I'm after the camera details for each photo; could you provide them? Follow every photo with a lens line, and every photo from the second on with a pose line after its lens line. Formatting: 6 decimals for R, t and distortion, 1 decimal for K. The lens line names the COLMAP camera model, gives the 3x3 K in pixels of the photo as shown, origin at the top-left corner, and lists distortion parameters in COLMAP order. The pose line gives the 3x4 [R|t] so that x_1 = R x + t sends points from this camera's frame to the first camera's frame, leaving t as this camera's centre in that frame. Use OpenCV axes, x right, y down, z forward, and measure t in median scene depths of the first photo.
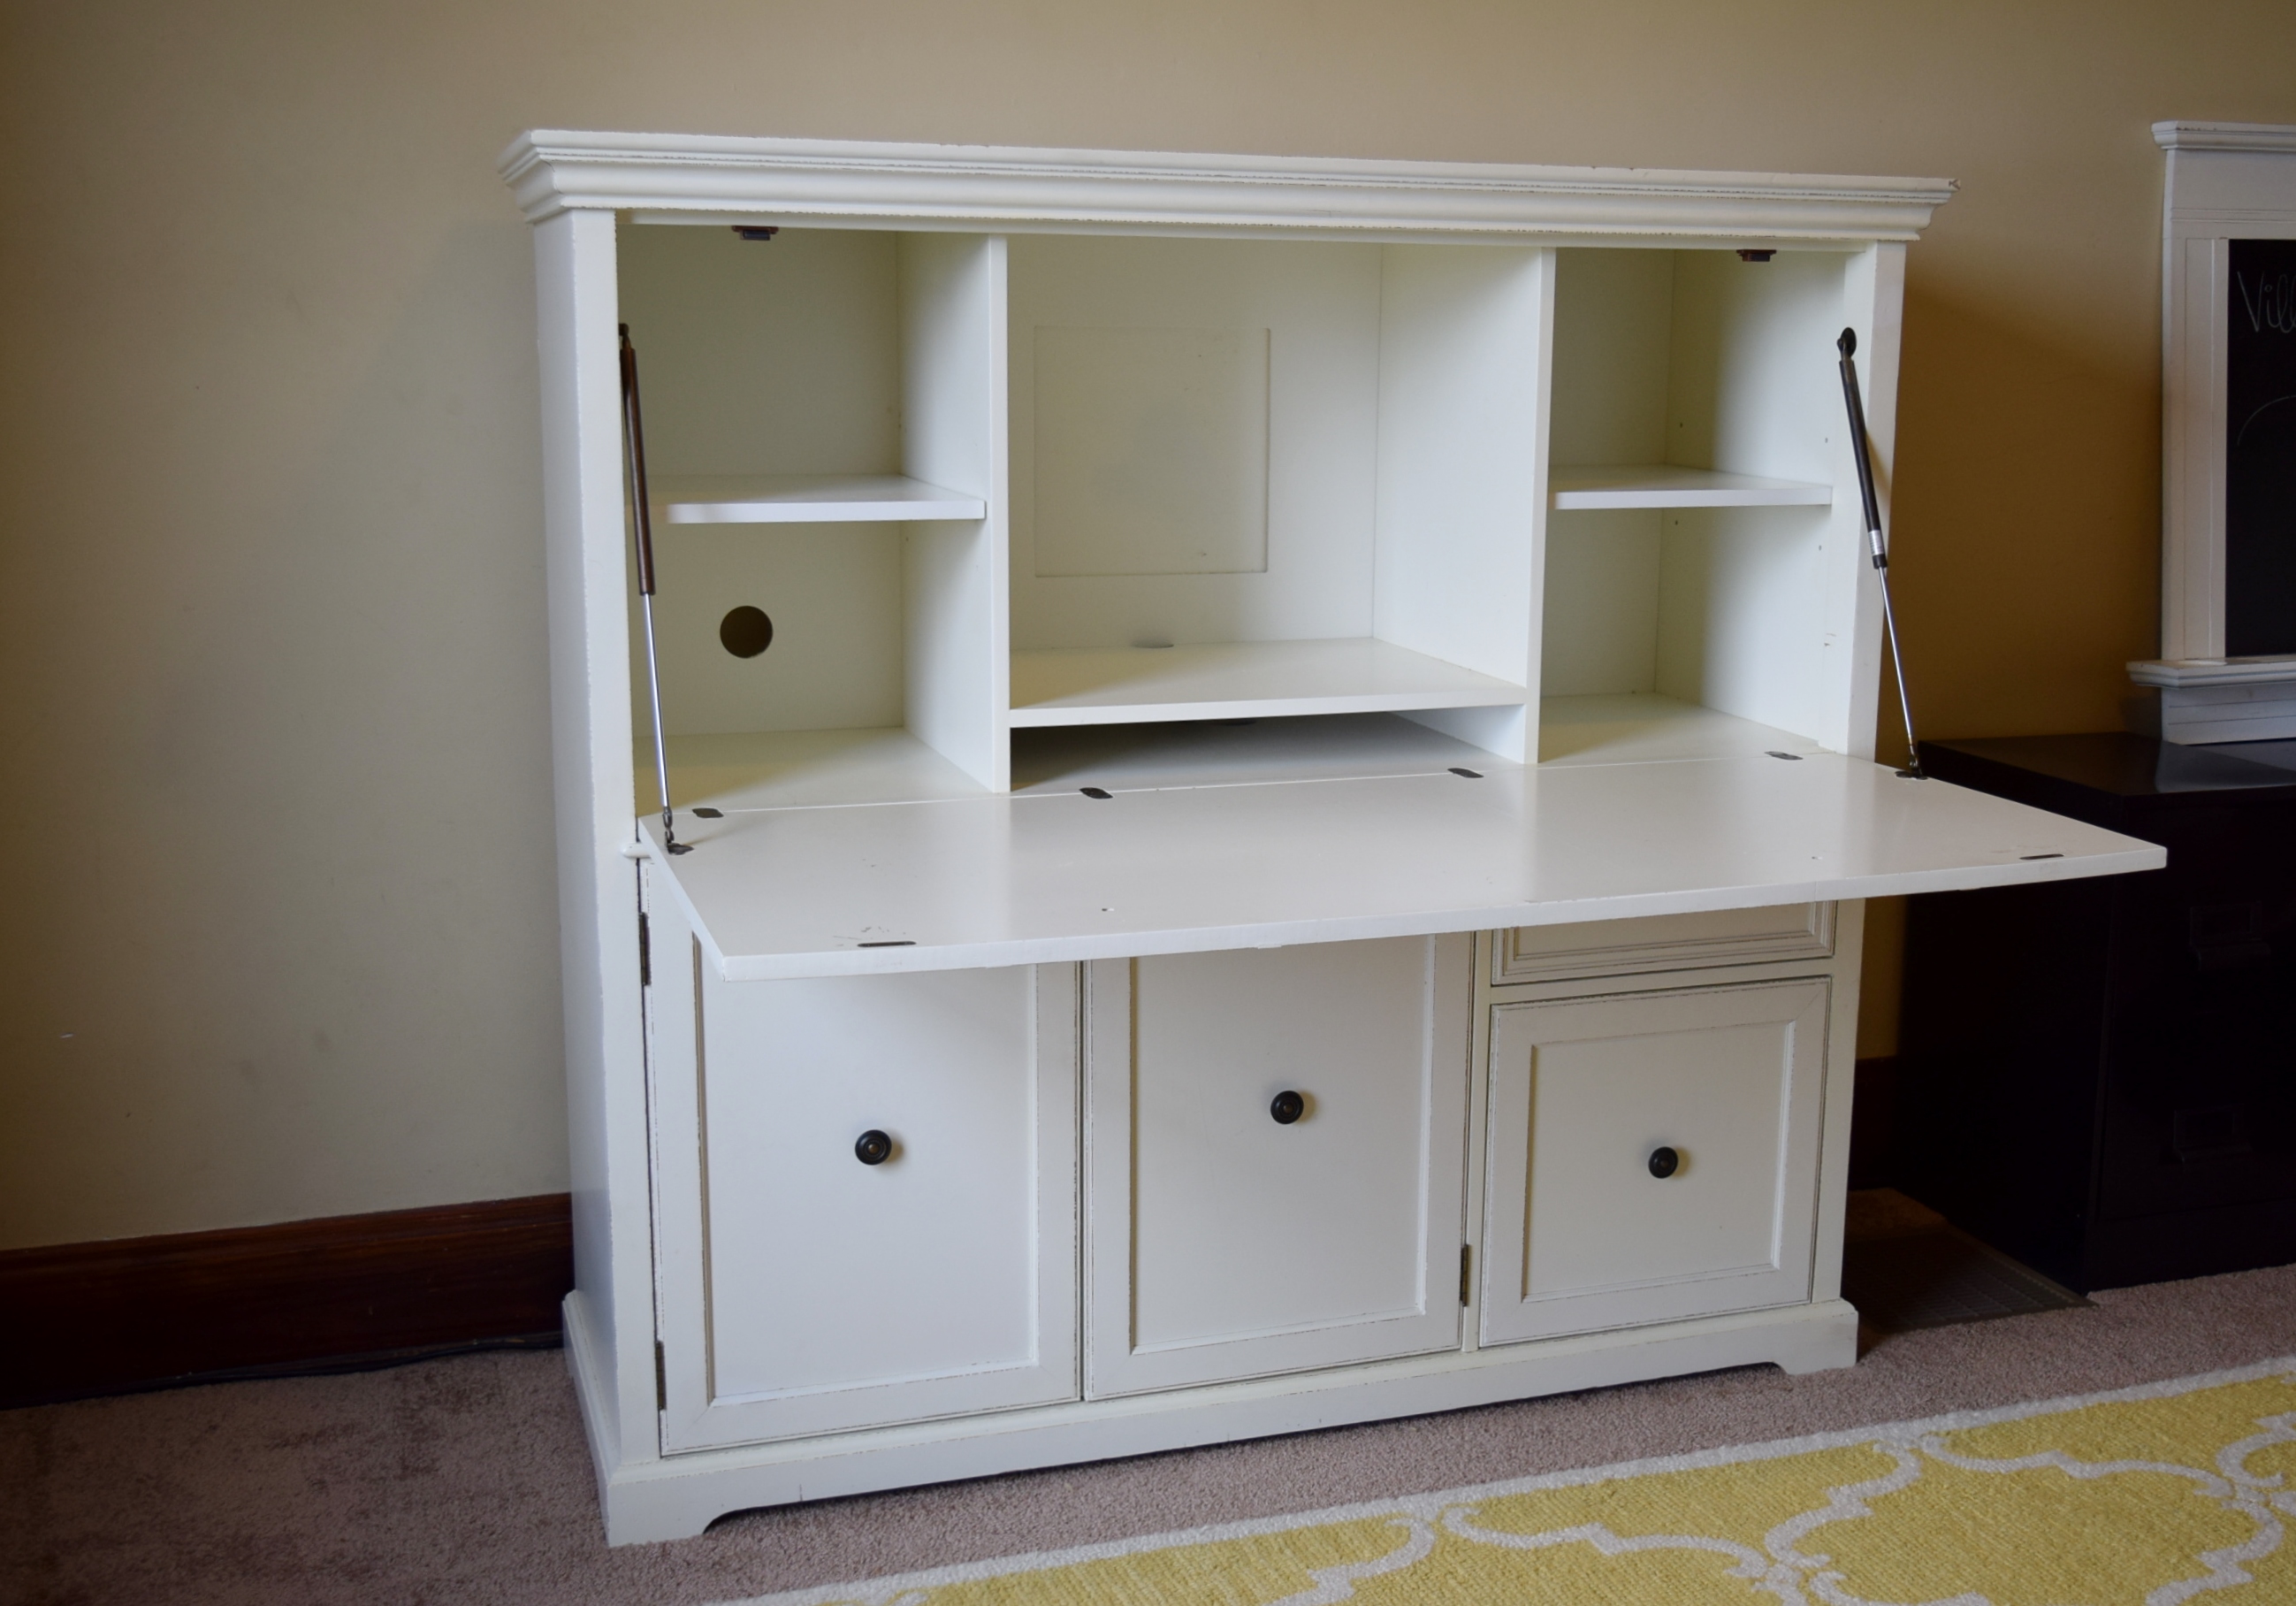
lens RADIAL K [[2583.8, 0, 1266.6], [0, 2583.8, 822.9], [0, 0, 1]] dist [-0.032197, 0.000000]
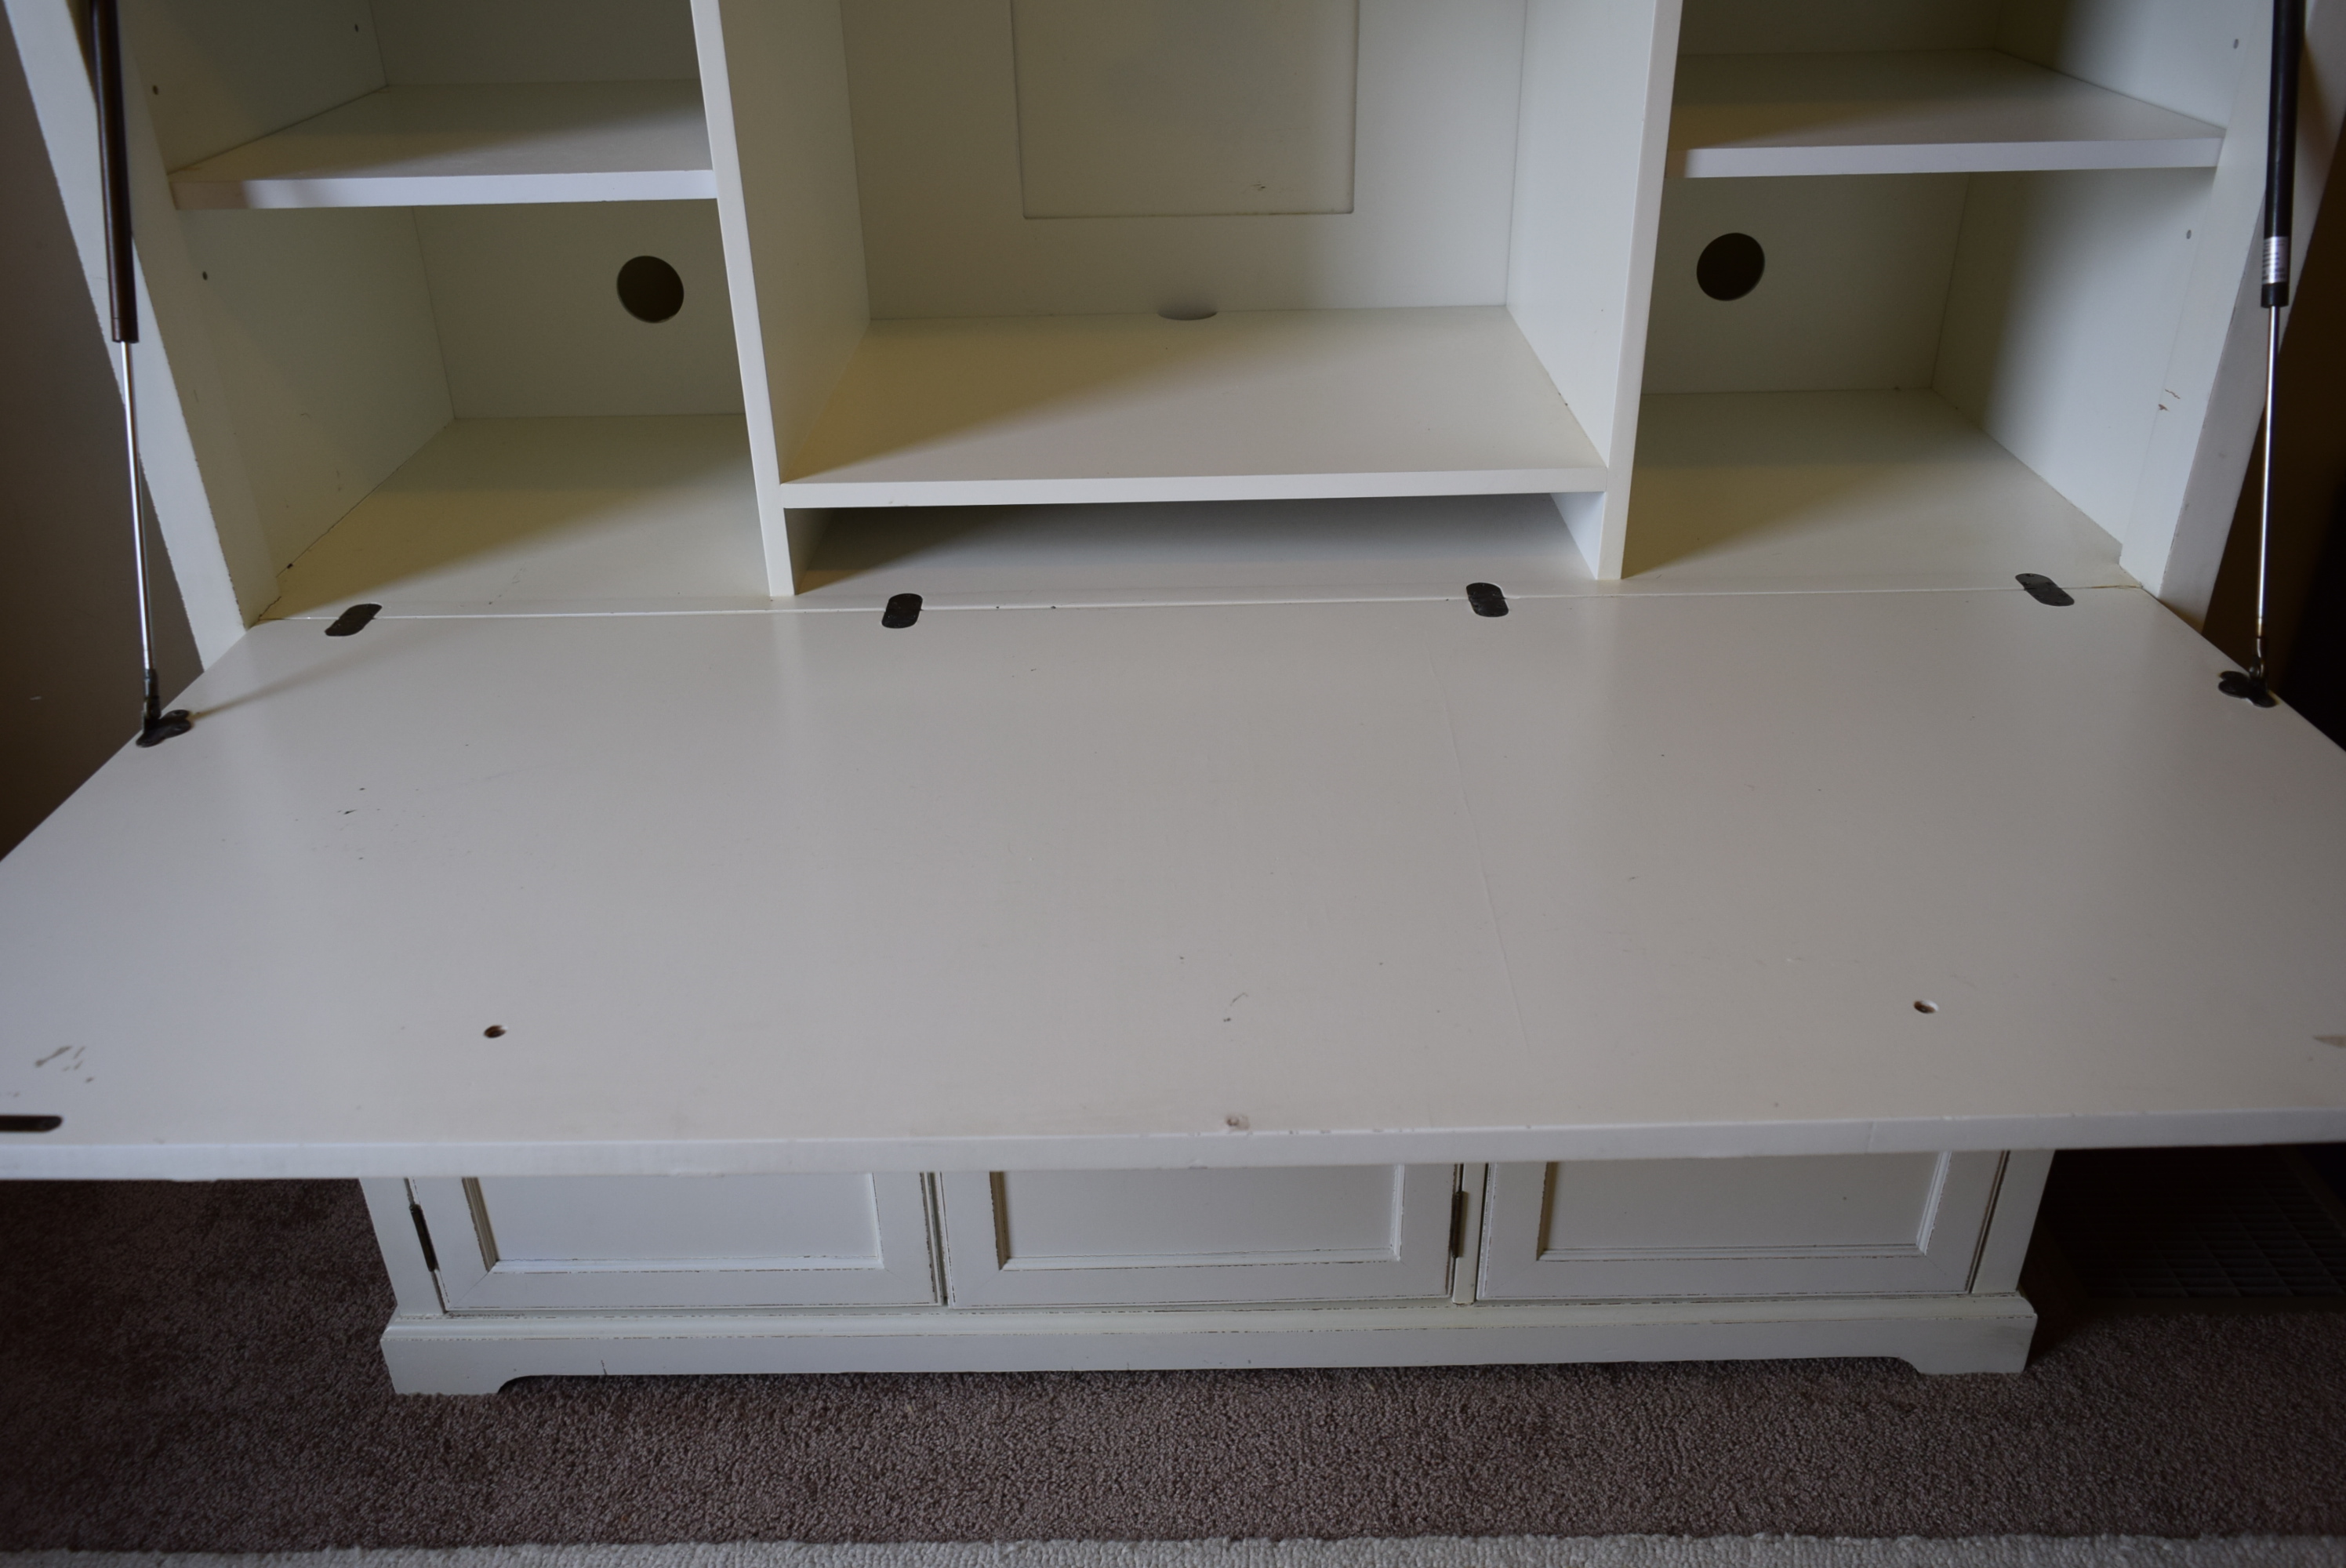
lens RADIAL K [[1833.3, 0, 1160.4], [0, 1833.3, 788.0], [0, 0, 1]] dist [-0.023829, 0.013789]
pose [[0.937436, 0.138882, -0.319259, 0.155496], [-0.035034, 0.949968, 0.310378, -0.116015], [0.346391, -0.279774, 0.895399, 0.545172]]
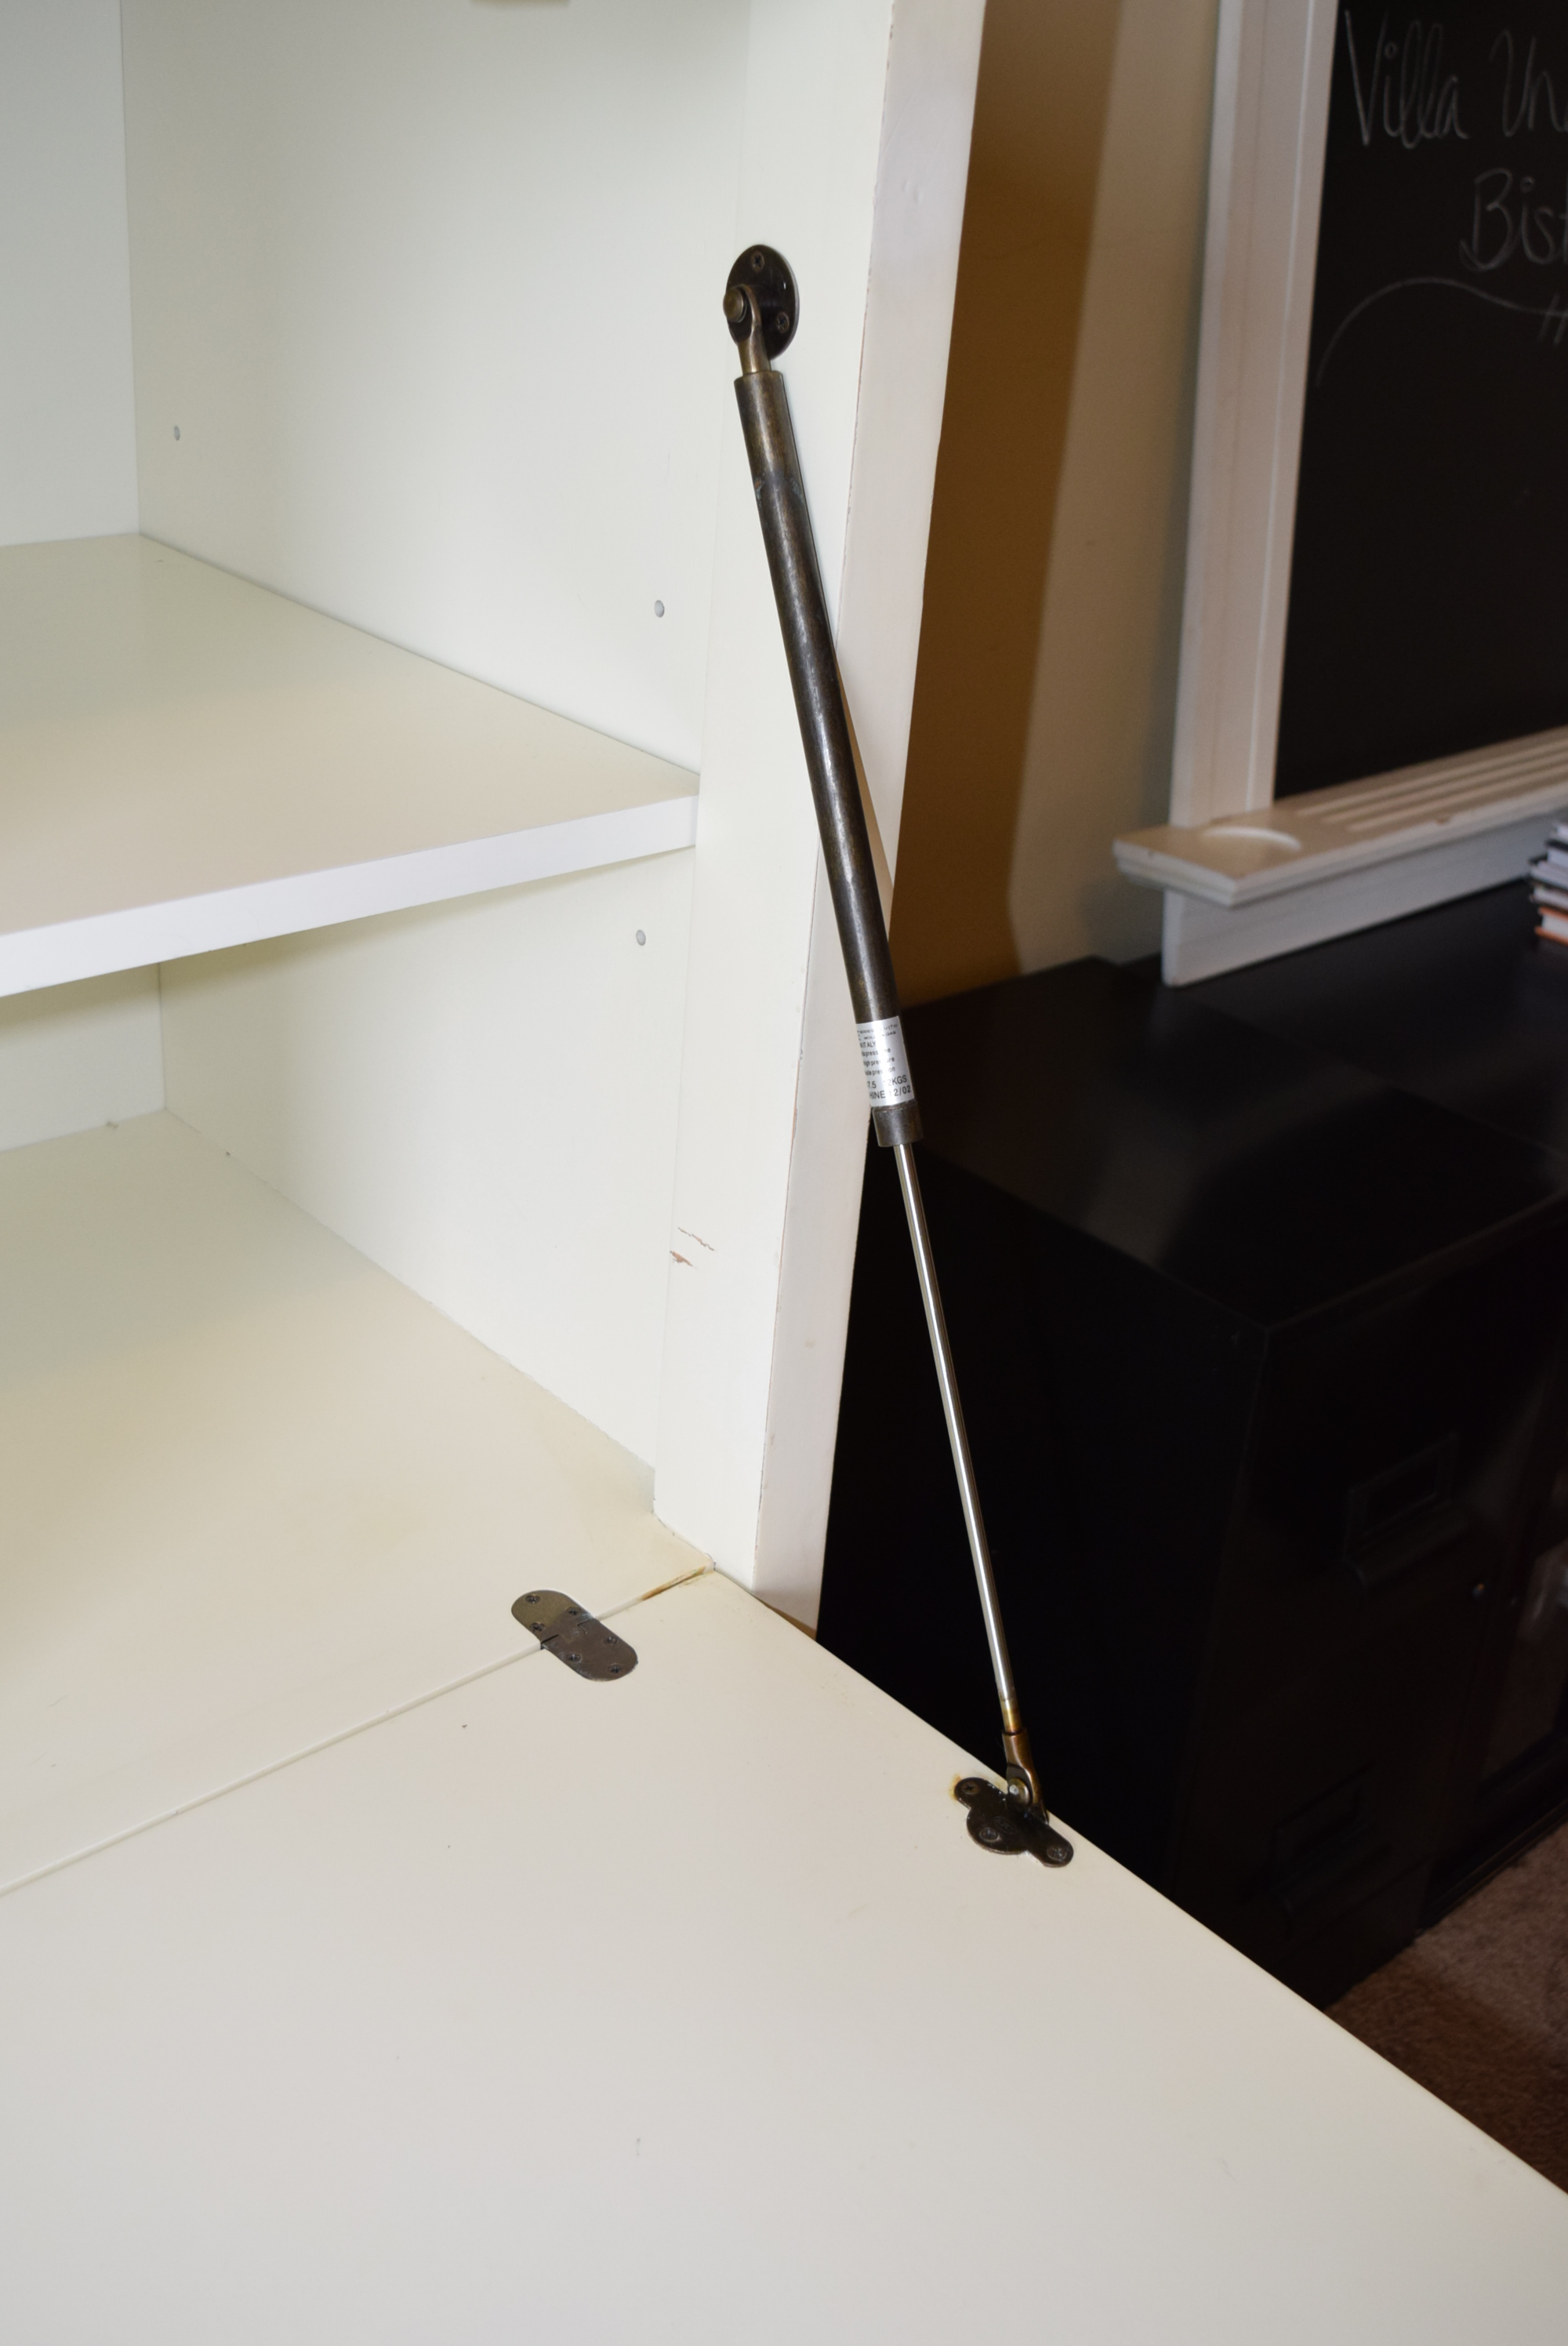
lens RADIAL K [[2371.8, 0, 774.6], [0, 2371.8, 1194.1], [0, 0, 1]] dist [-0.034696, 0.000000]
pose [[0.929574, -0.117601, 0.349375, 0.132737], [0.010262, 0.955637, 0.294368, -0.176389], [-0.368494, -0.270052, 0.889542, 0.779313]]
